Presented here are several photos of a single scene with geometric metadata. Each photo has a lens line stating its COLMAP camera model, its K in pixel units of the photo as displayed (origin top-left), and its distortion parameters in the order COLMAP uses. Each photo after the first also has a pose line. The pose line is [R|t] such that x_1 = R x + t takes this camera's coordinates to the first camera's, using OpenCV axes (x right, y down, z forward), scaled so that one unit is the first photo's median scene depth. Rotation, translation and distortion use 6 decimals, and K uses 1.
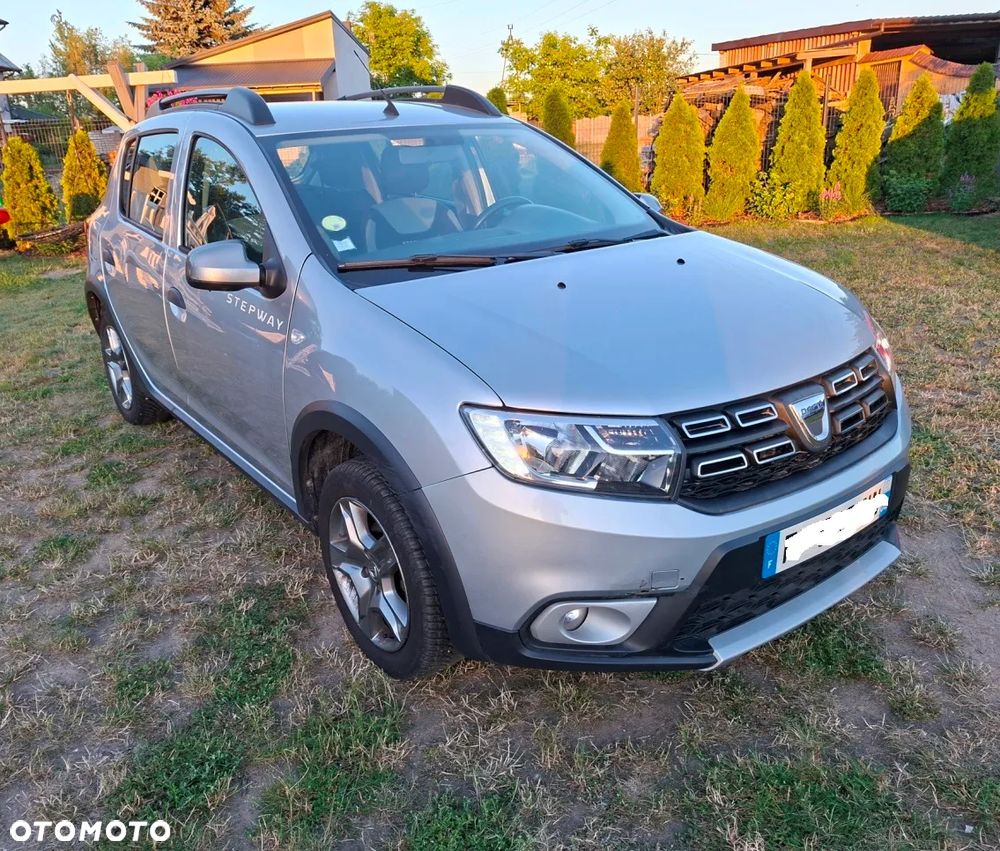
lens RADIAL K [[867.5, 0, 500.0], [0, 867.5, 425.5], [0, 0, 1]] dist [0.054304, -0.065395]
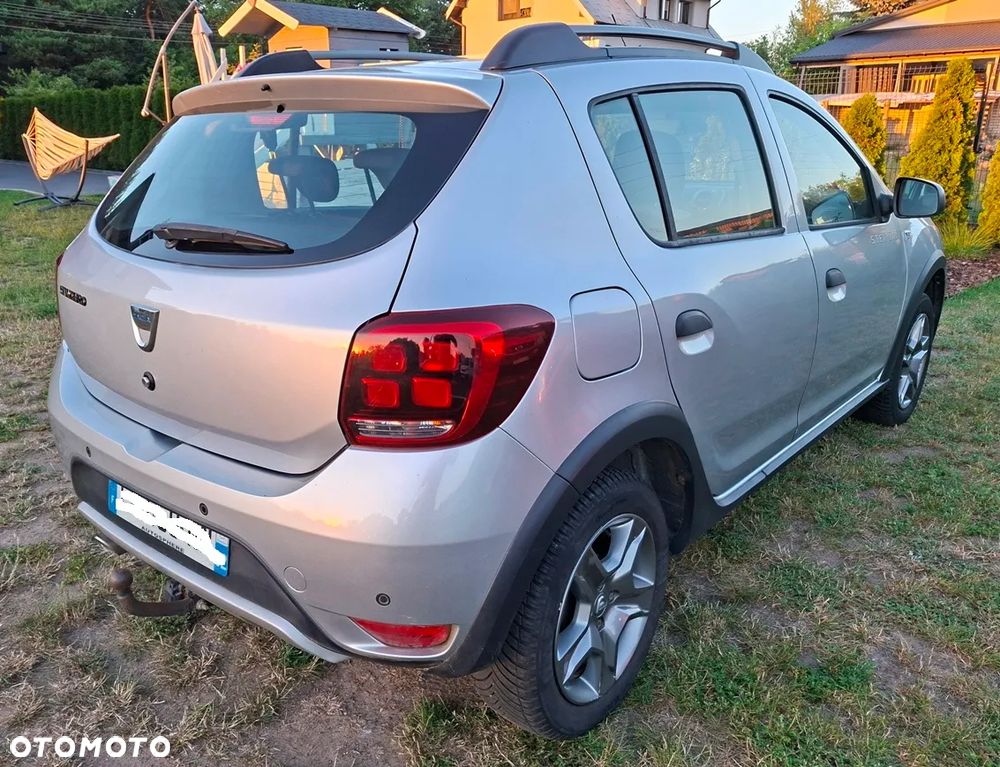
lens RADIAL K [[866.7, 0, 458.3], [0, 866.7, 384.0], [0, 0, 1]] dist [0.004903, -0.000057]
pose [[0.668811, 0.251315, -0.699666, 0.090631], [-0.256051, 0.961417, 0.100575, -0.034432], [0.697947, 0.111884, 0.707356, 0.091680]]
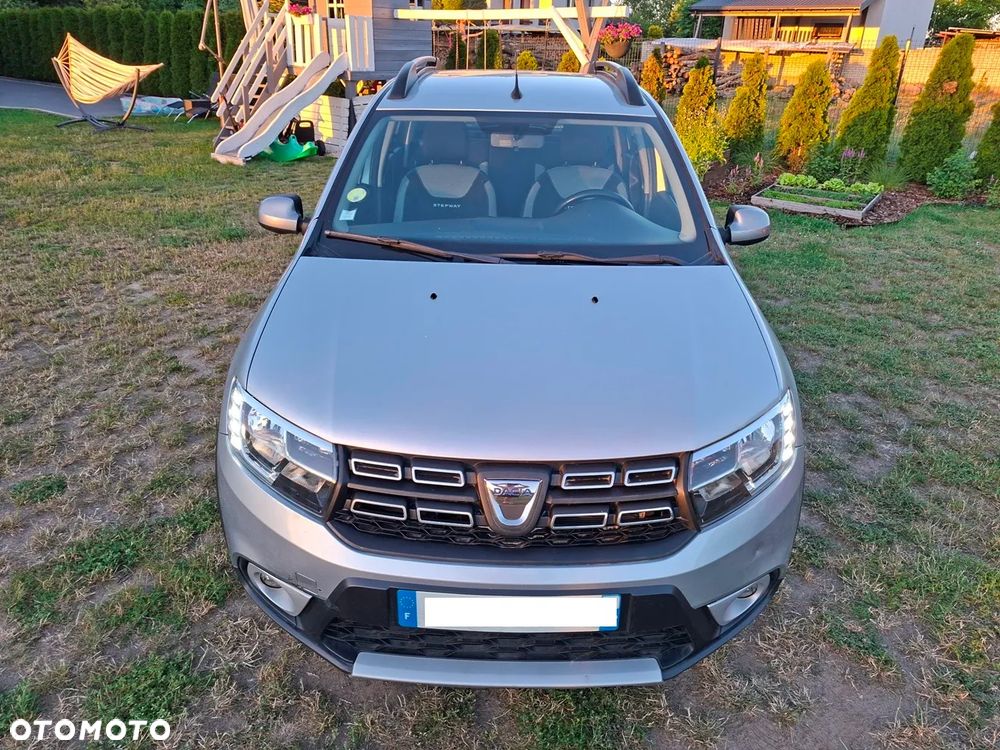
lens RADIAL K [[749.3, 0, 500.0], [0, 749.3, 375.0], [0, 0, 1]] dist [0.008835, 0.003425]
pose [[0.789703, 0.306354, -0.531523, 0.059069], [-0.253321, 0.951916, 0.172289, -0.022180], [0.558747, -0.001411, 0.829337, 0.024565]]
